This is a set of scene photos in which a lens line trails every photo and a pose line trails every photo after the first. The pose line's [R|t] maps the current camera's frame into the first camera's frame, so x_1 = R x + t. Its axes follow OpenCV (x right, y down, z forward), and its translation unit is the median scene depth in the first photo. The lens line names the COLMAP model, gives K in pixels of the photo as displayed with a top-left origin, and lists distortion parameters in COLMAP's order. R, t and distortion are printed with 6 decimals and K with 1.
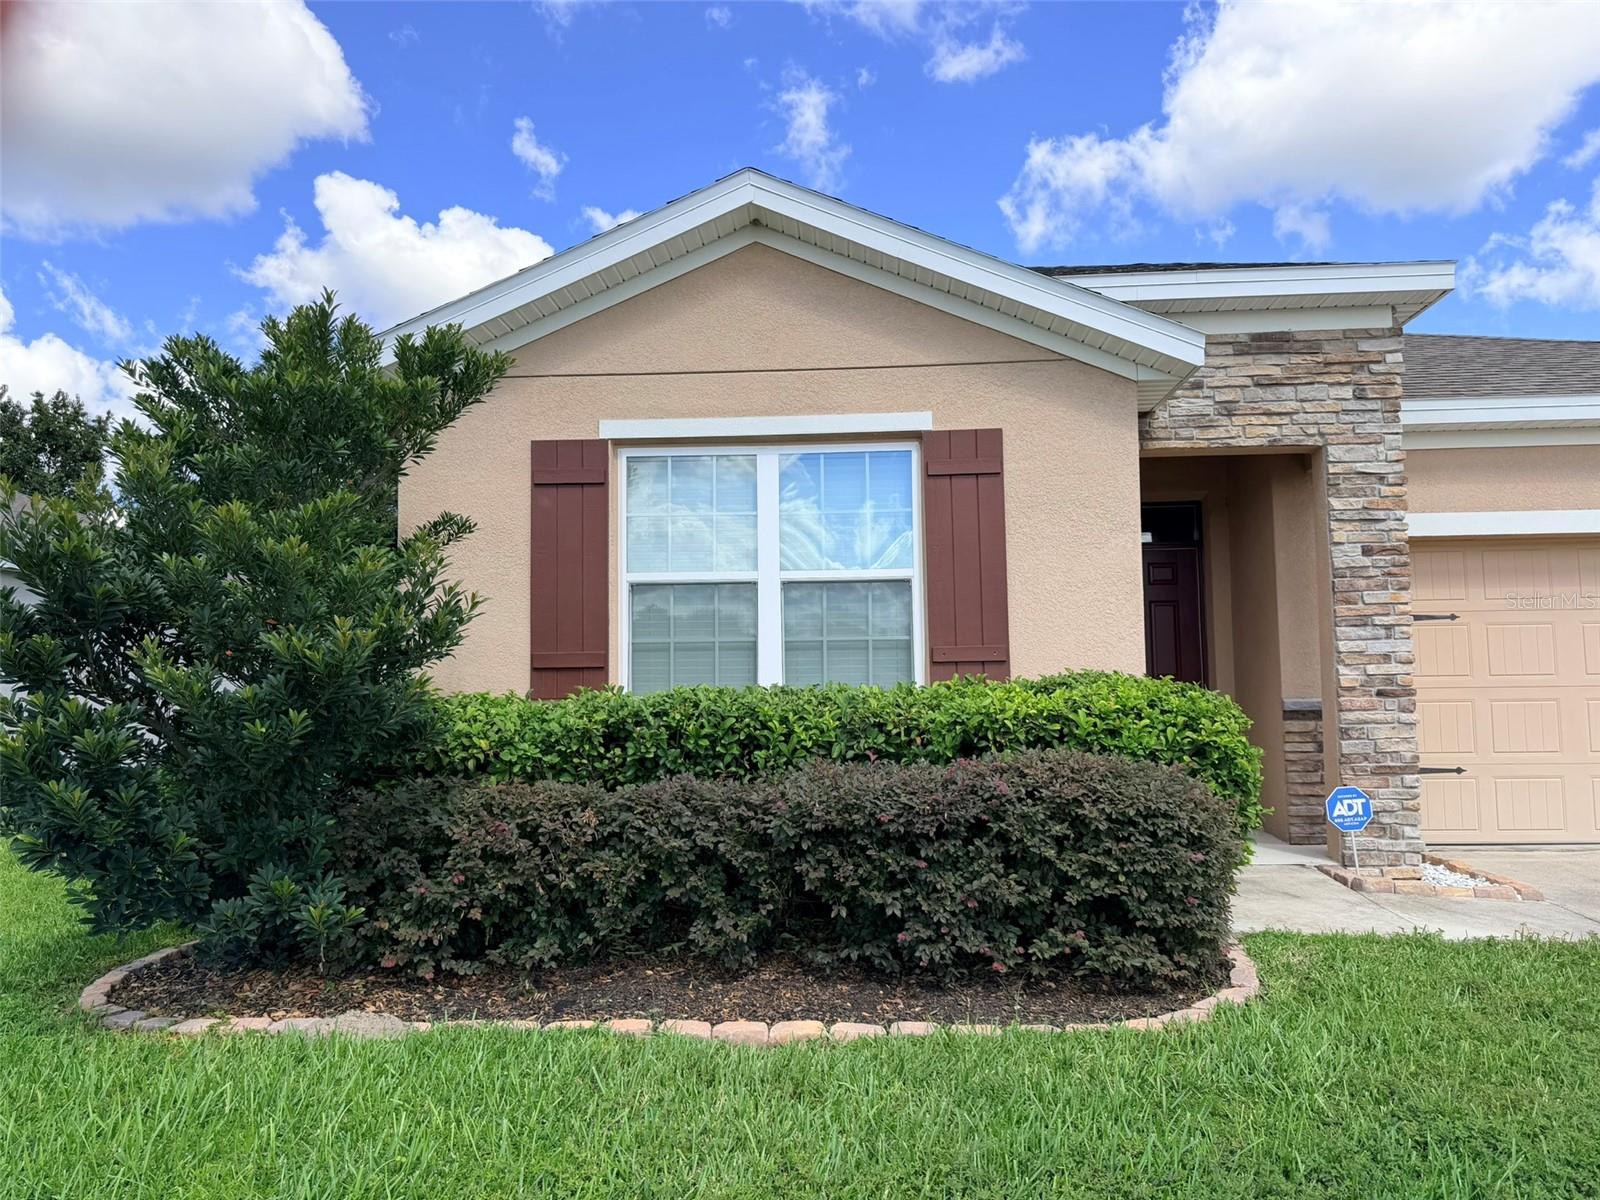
lens RADIAL K [[1138.8, 0, 804.1], [0, 1138.8, 606.4], [0, 0, 1]] dist [0.075384, -0.095388]
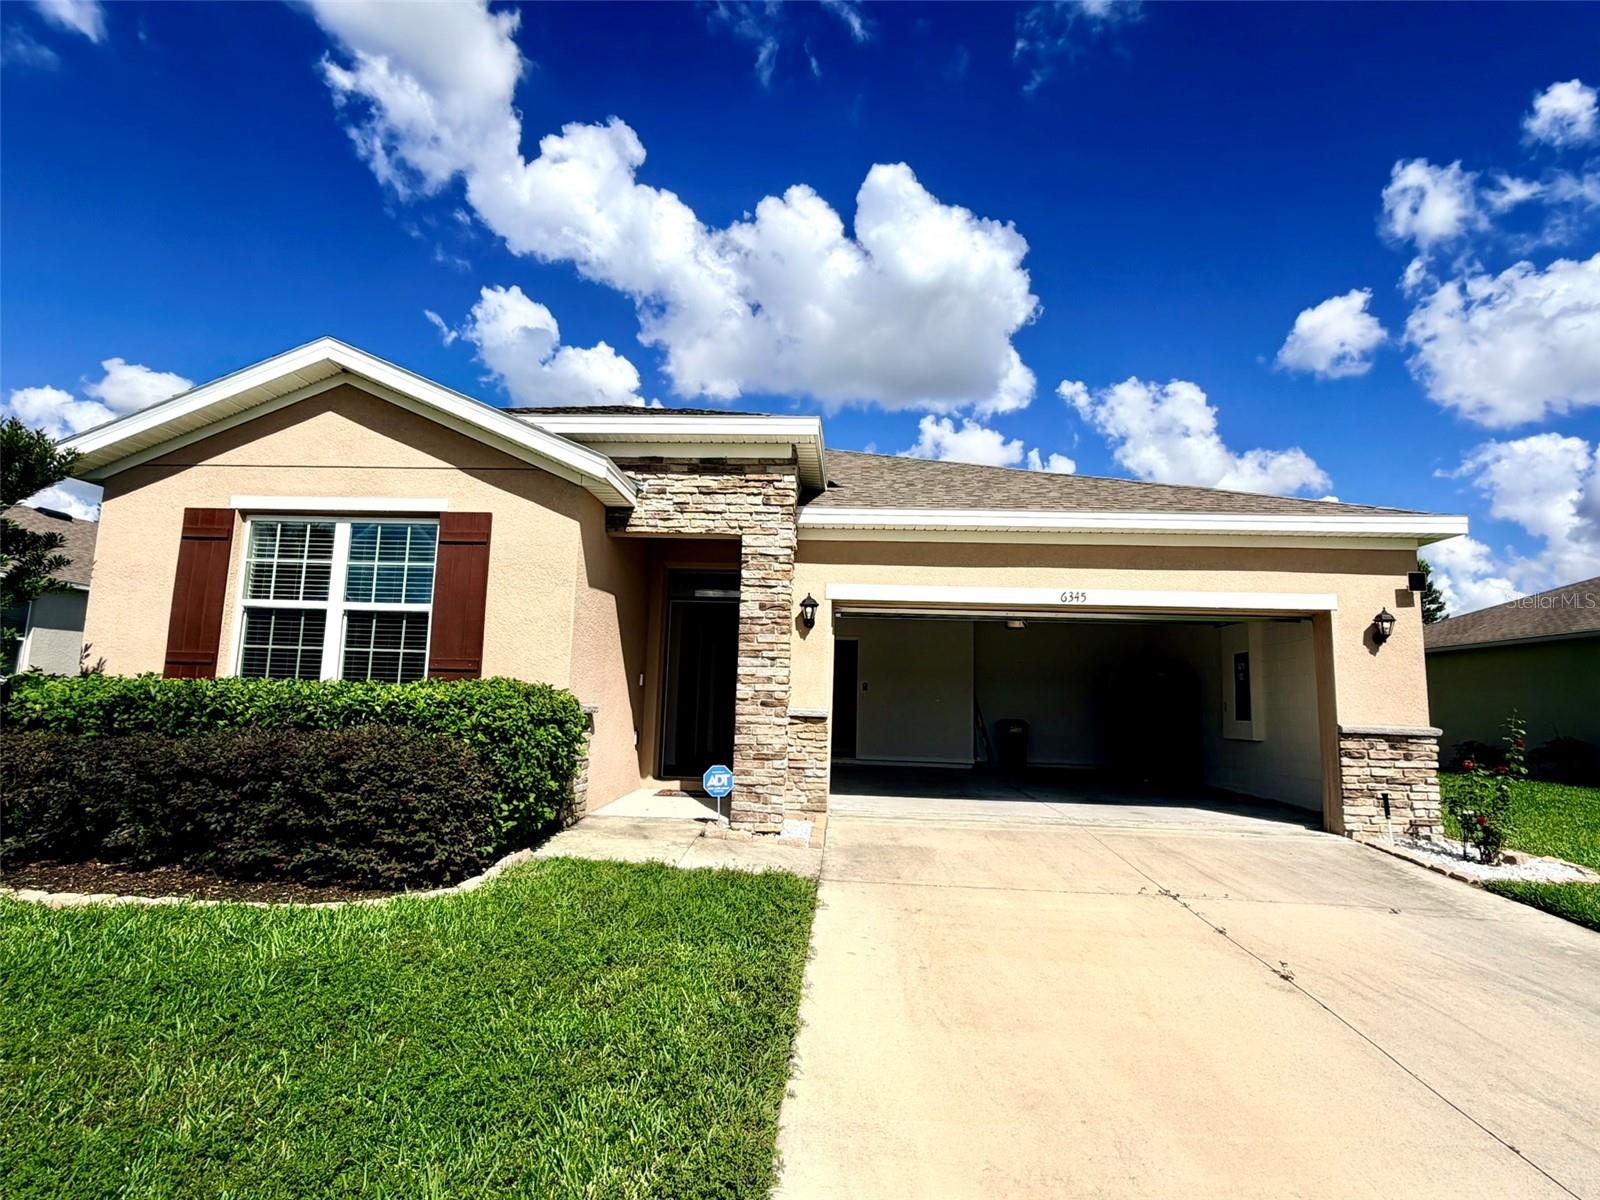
lens RADIAL K [[830.5, 0, 801.8], [0, 830.5, 594.4], [0, 0, 1]] dist [-0.000832, -0.000873]
pose [[0.999110, 0.042155, -0.001211, 0.539725], [-0.042151, 0.997285, -0.060382, -0.001680], [-0.001337, 0.060379, 0.998175, -0.064968]]
